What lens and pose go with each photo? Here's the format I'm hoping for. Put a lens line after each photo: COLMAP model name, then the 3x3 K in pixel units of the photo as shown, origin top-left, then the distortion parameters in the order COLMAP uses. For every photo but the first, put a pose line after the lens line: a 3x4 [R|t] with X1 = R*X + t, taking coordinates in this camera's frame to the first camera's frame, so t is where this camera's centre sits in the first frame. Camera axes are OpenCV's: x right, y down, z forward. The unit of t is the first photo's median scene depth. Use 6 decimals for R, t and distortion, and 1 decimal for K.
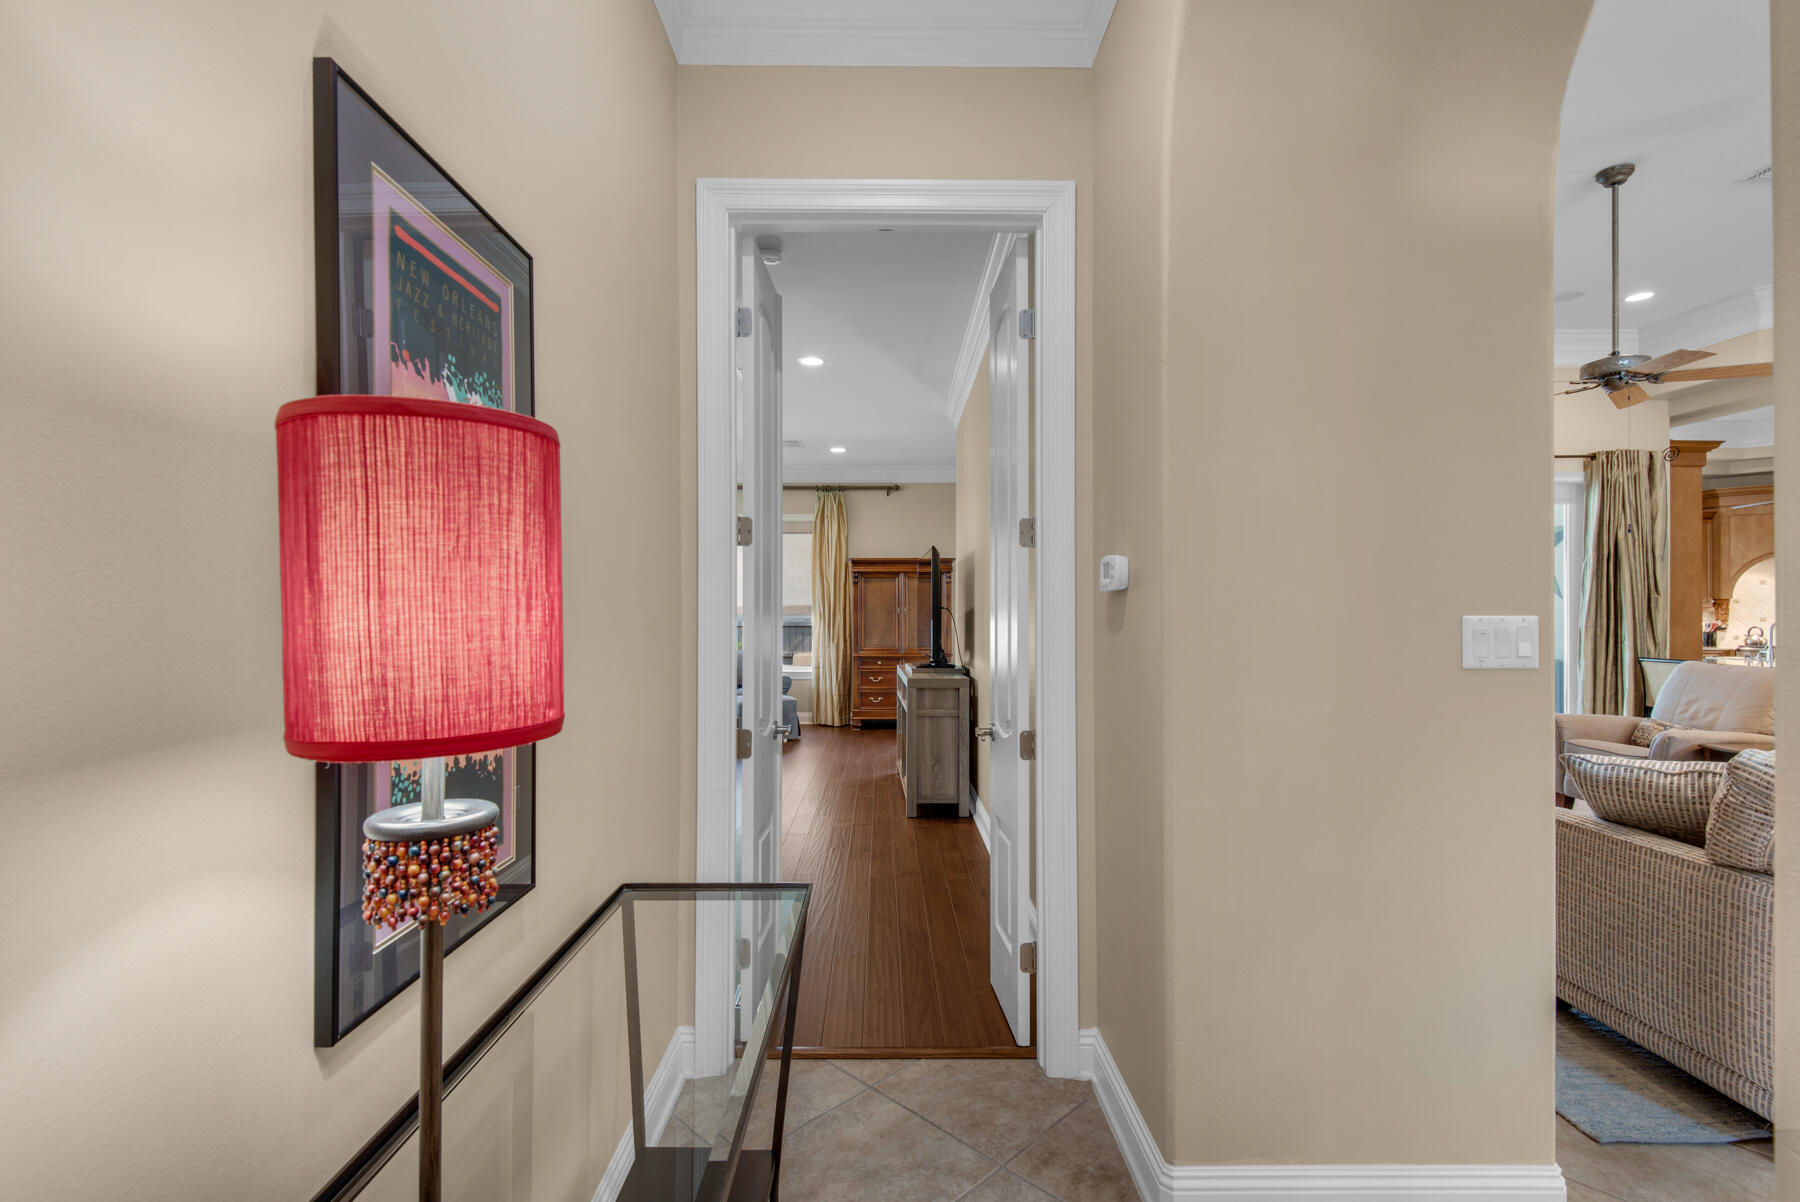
lens RADIAL K [[822.0, 0, 896.5], [0, 822.0, 605.9], [0, 0, 1]] dist [0.018757, -0.000097]
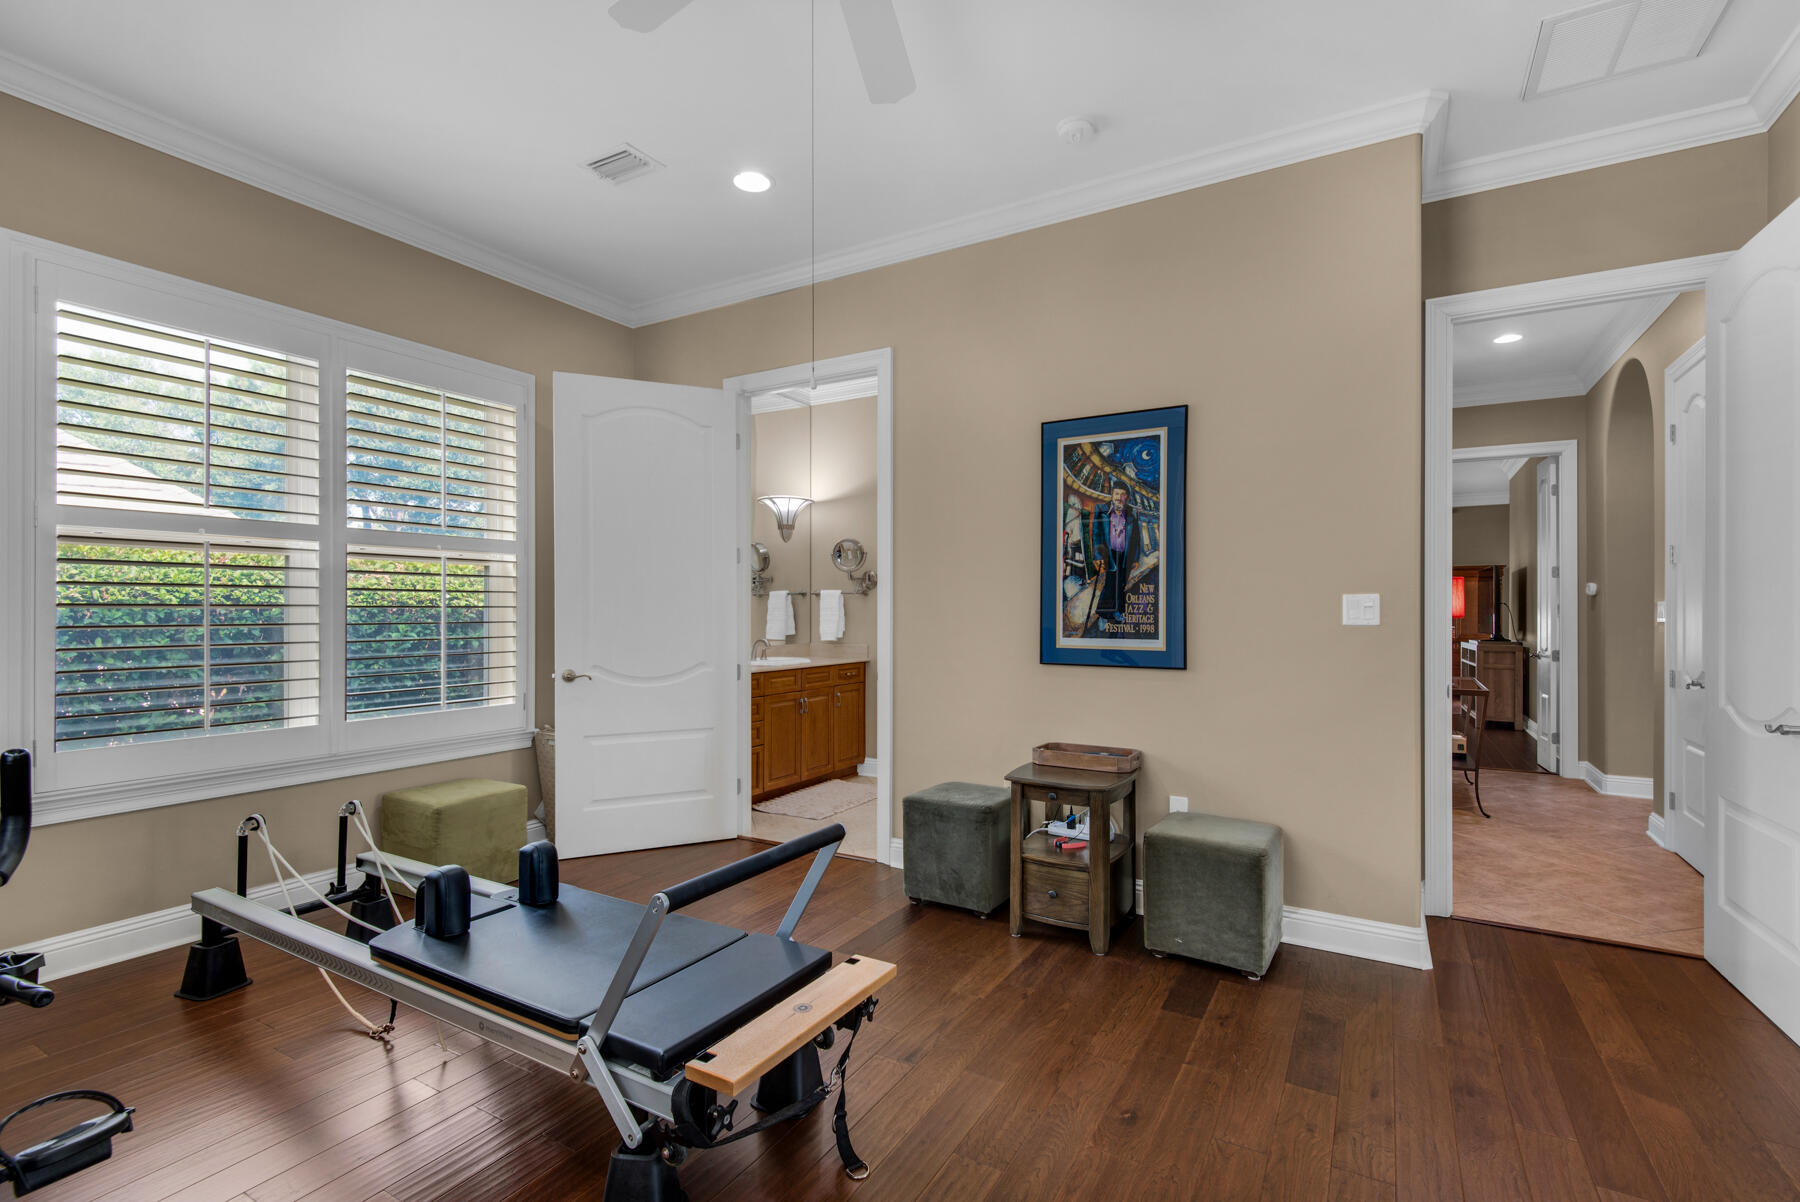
lens RADIAL K [[822.0, 0, 896.5], [0, 822.0, 605.9], [0, 0, 1]] dist [0.018757, -0.000097]
pose [[0.851915, -0.002401, -0.523674, -0.108515], [0.002743, 0.999996, -0.000122, 0.003704], [0.523673, -0.001332, 0.851918, -1.073320]]
